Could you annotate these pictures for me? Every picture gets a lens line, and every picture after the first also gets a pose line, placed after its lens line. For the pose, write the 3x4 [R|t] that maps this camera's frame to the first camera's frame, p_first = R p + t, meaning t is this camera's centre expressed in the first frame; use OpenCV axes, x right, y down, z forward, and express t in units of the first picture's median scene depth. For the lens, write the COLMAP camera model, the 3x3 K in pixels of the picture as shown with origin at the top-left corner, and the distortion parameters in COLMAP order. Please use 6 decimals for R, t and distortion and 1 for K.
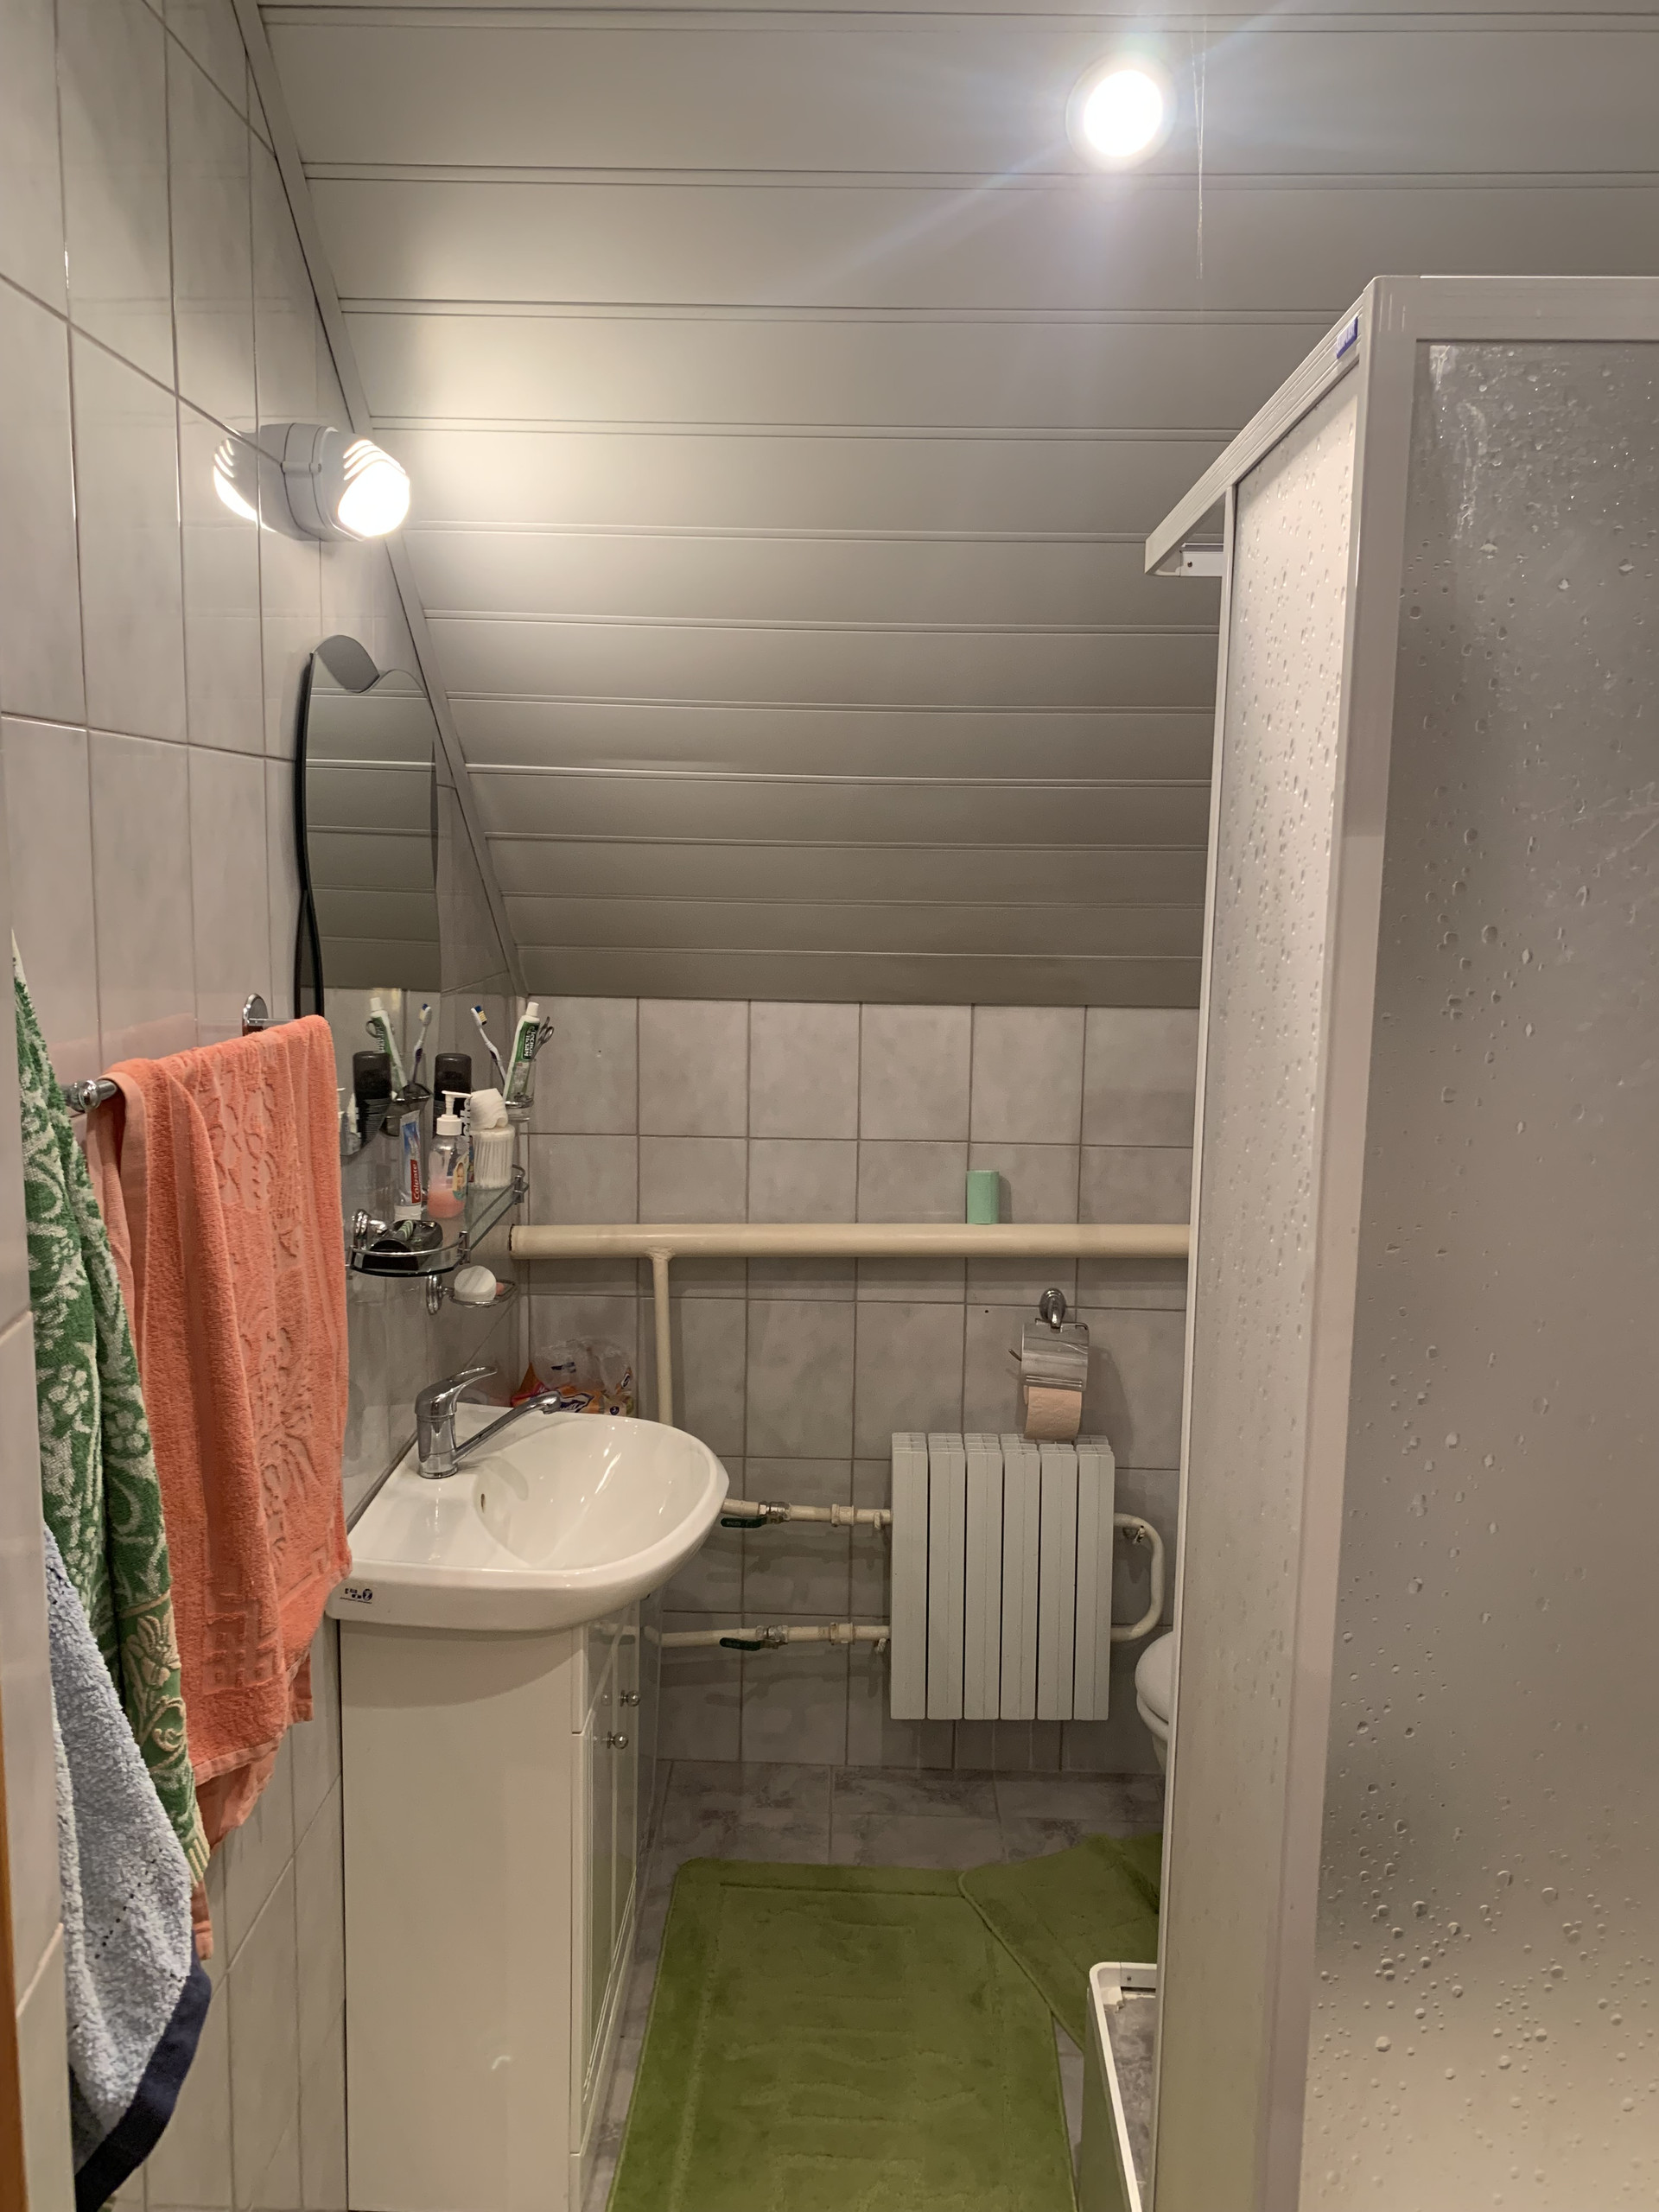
lens RADIAL K [[1707.2, 0, 821.9], [0, 1707.2, 1110.7], [0, 0, 1]] dist [0.112767, -0.362421]
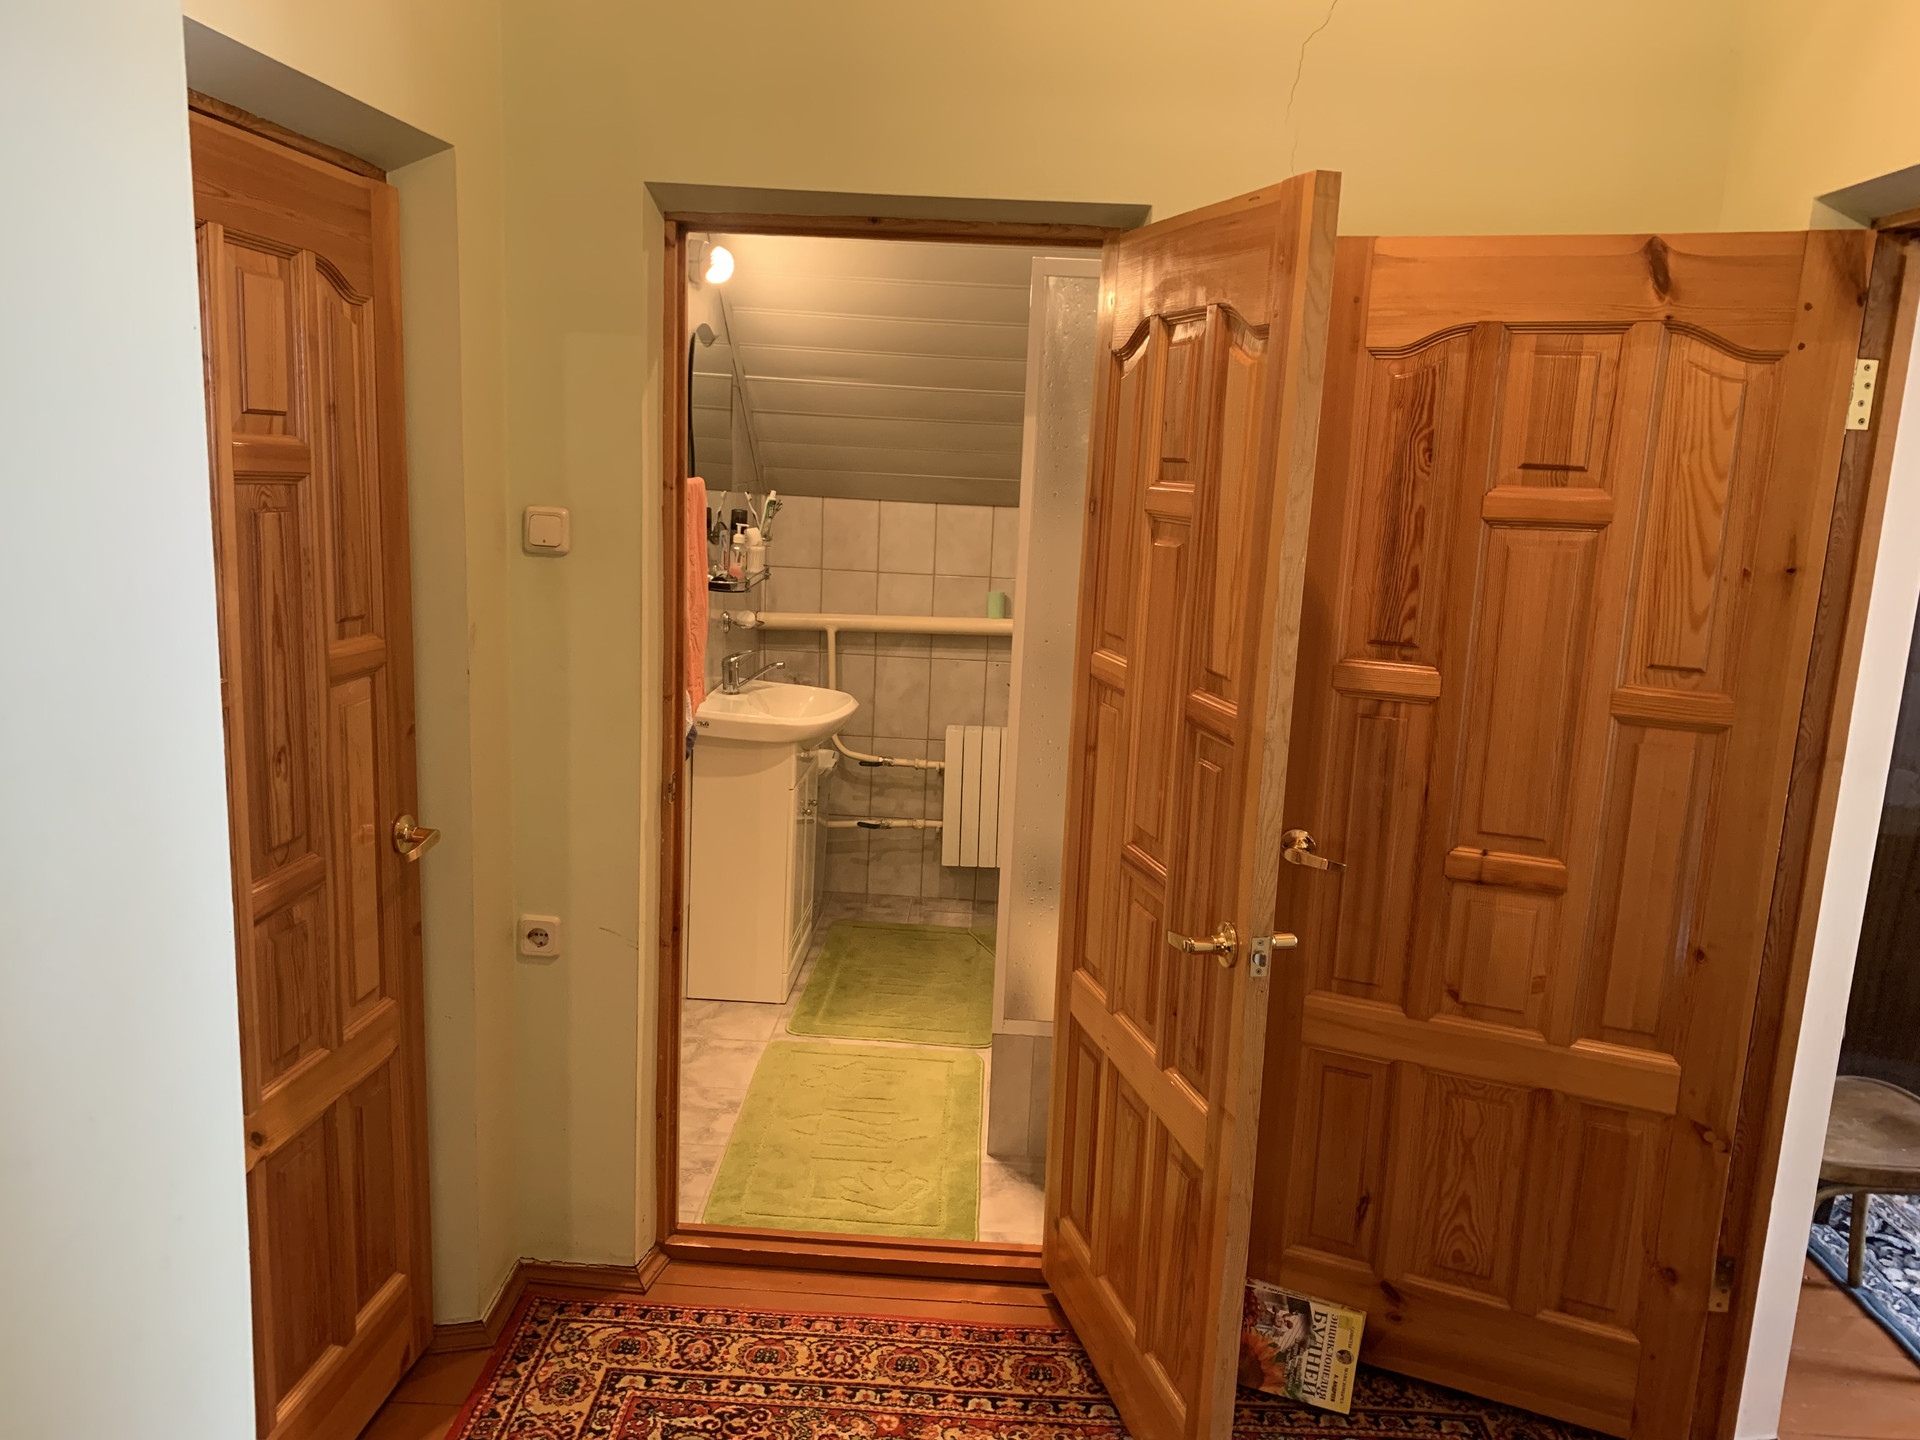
lens RADIAL K [[1481.8, 0, 993.8], [0, 1481.8, 752.3], [0, 0, 1]] dist [0.112767, -0.362421]
pose [[0.999467, 0.030315, 0.012121, 0.076308], [-0.030961, 0.997886, 0.057147, 0.122766], [-0.010363, -0.057492, 0.998292, -0.721215]]
